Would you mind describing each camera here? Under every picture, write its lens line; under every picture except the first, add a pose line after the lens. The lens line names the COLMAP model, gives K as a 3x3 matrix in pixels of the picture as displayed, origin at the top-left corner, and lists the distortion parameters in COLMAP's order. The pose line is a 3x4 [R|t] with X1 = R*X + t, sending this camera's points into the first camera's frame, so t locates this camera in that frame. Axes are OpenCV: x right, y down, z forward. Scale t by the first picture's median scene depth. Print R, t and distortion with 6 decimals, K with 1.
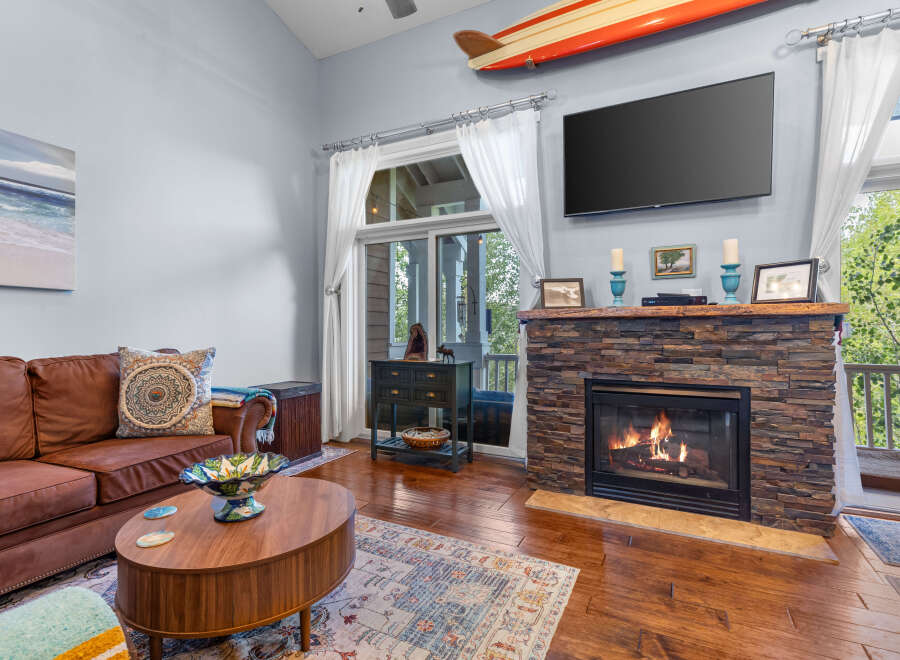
lens RADIAL K [[449.9, 0, 453.7], [0, 449.9, 330.9], [0, 0, 1]] dist [-0.001831, 0.000545]
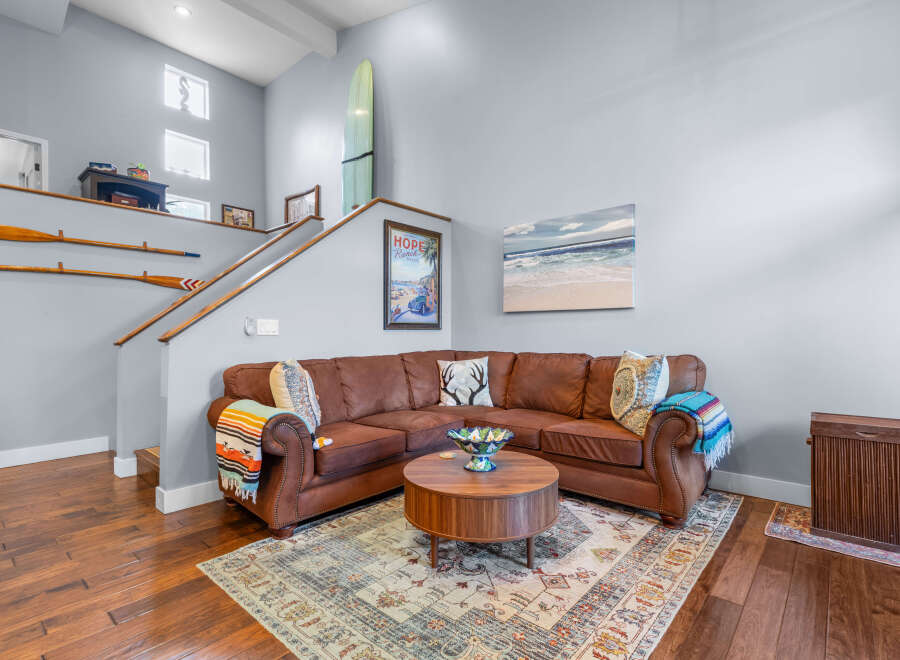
lens RADIAL K [[449.9, 0, 453.1], [0, 449.9, 330.2], [0, 0, 1]] dist [-0.001831, 0.000545]
pose [[-0.248188, -0.009312, -0.968667, 0.610572], [-0.002019, 0.999957, -0.009096, -0.008809], [0.968710, -0.000302, -0.248196, 0.842331]]
